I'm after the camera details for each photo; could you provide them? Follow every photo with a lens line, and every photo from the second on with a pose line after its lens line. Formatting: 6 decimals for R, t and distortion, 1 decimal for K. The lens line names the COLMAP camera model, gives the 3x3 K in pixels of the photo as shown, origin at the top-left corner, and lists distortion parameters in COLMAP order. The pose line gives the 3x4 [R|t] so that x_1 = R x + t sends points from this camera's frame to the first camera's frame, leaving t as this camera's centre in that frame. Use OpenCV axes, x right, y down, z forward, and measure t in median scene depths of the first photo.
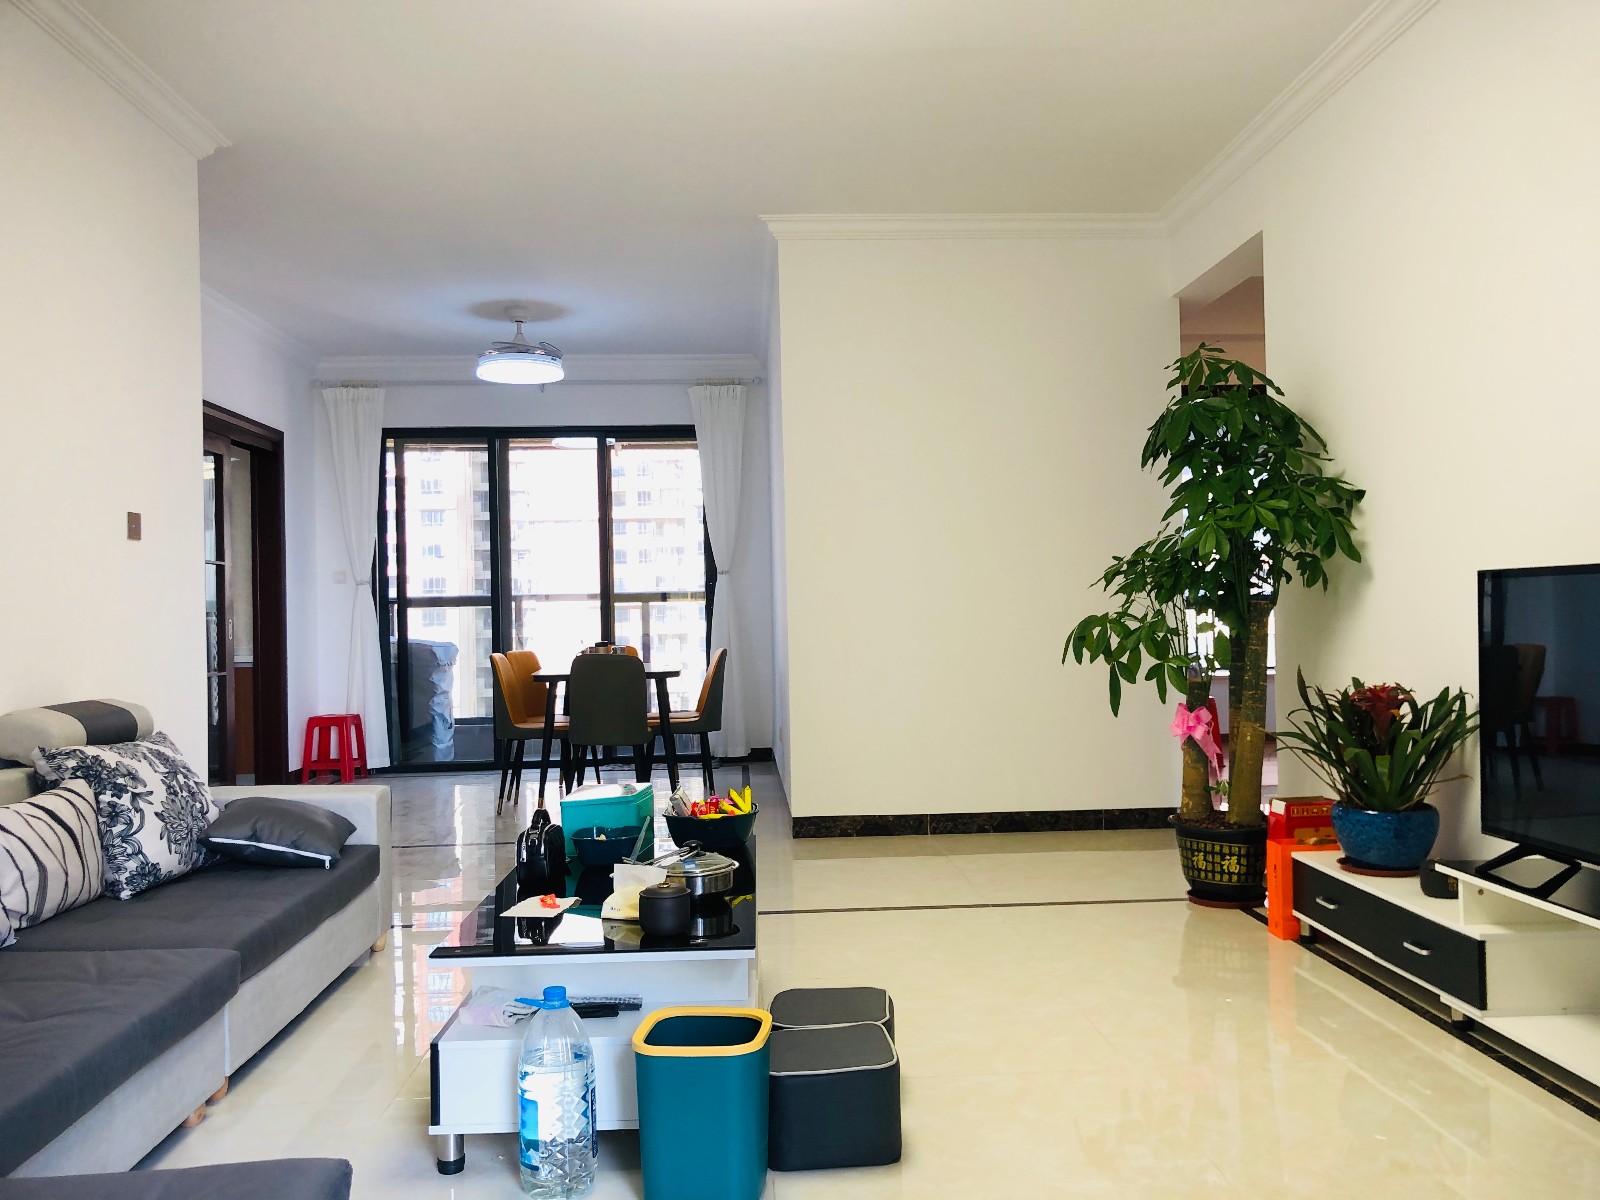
lens RADIAL K [[1312.9, 0, 807.4], [0, 1312.9, 600.7], [0, 0, 1]] dist [0.015368, 0.000262]
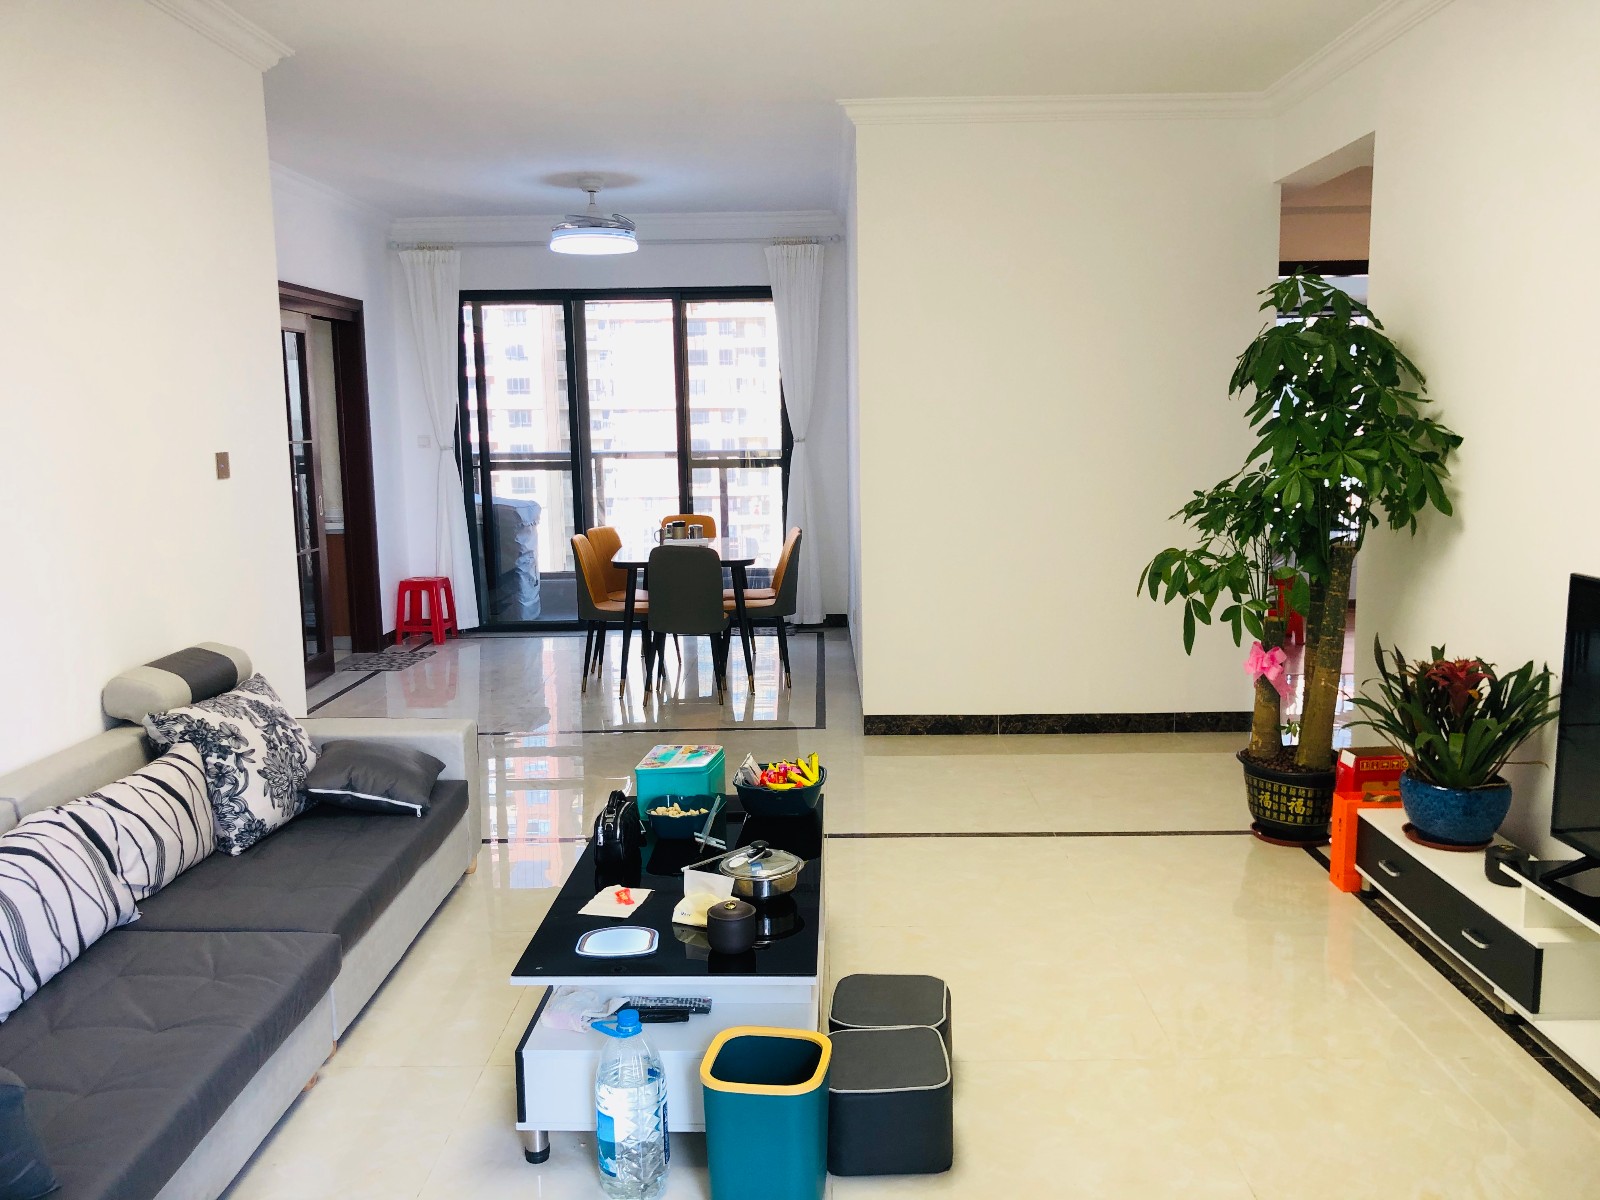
lens RADIAL K [[1310.8, 0, 800.0], [0, 1310.8, 600.0], [0, 0, 1]] dist [0.016240, -0.024021]
pose [[0.997672, 0.012687, -0.067003, 0.005476], [-0.002459, 0.988596, 0.150573, -0.076683], [0.068149, -0.150058, 0.986326, 0.004035]]
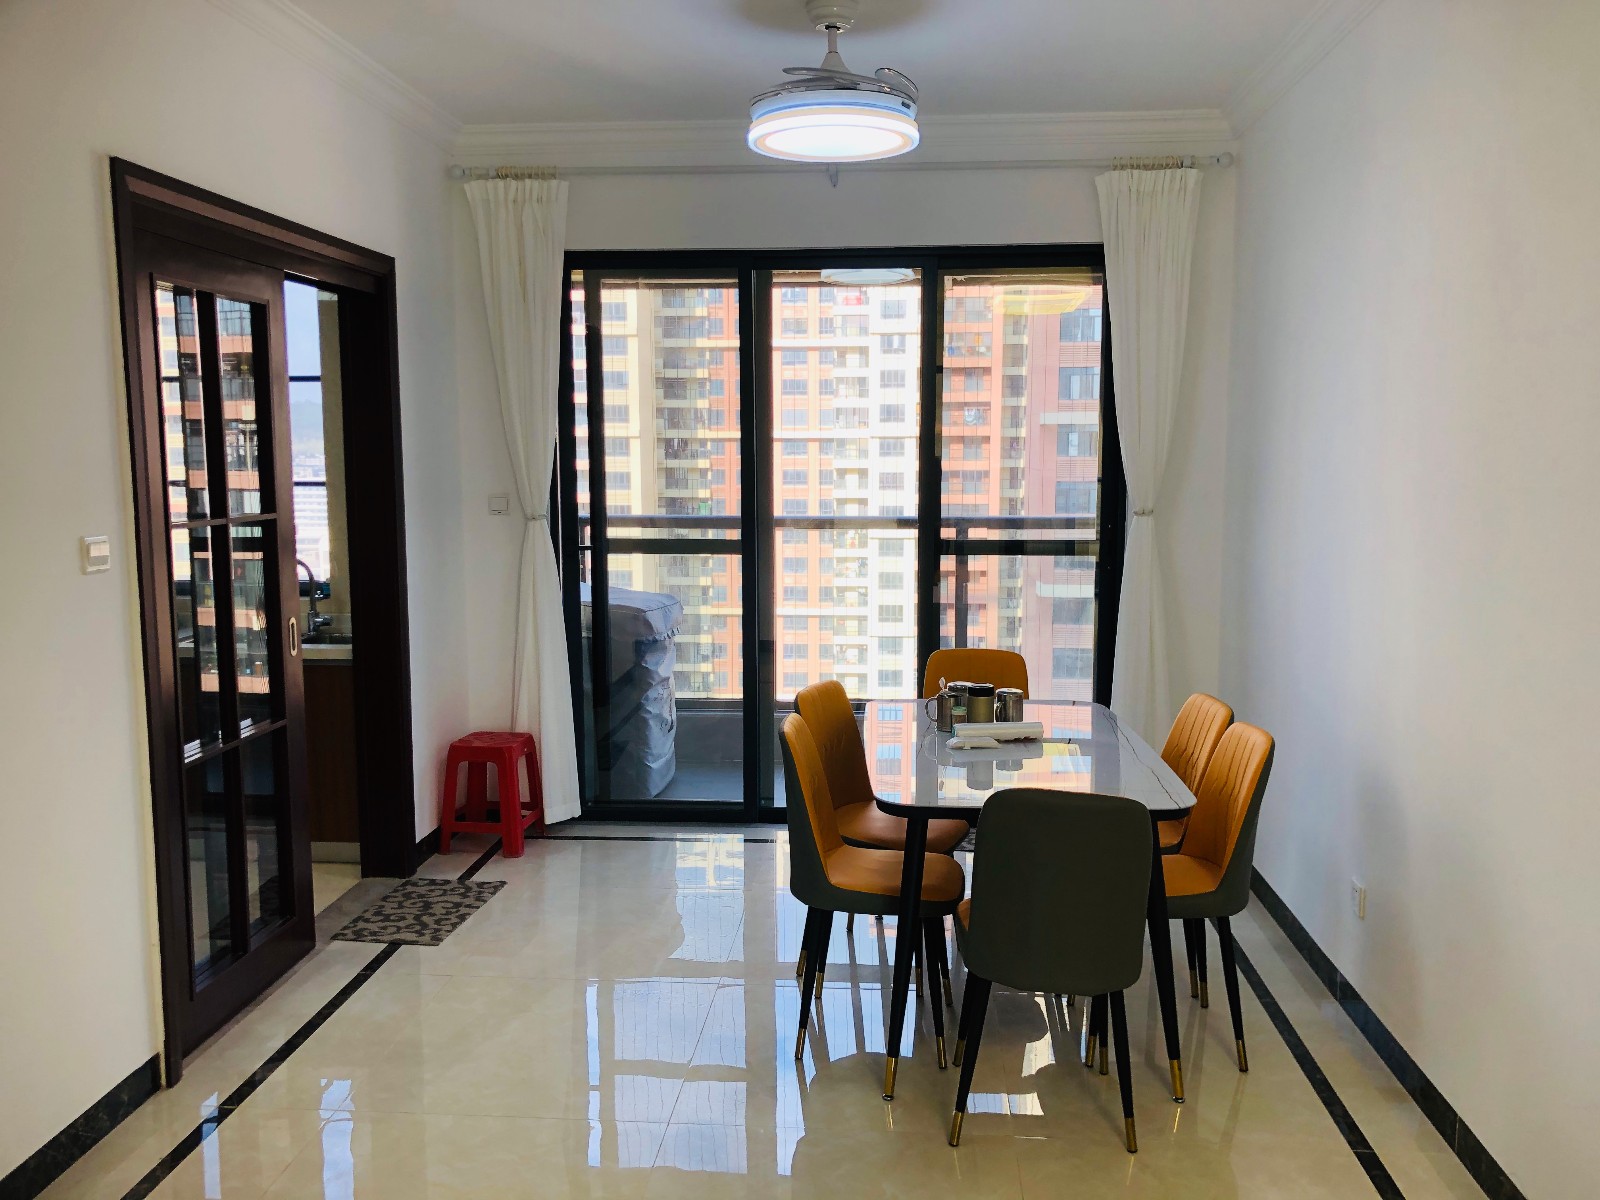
lens RADIAL K [[1312.9, 0, 807.4], [0, 1312.9, 600.7], [0, 0, 1]] dist [0.015368, 0.000262]
pose [[0.990882, 0.033353, -0.130540, -0.206208], [-0.016376, 0.991506, 0.129024, -0.083112], [0.133735, -0.125709, 0.983012, 0.643017]]
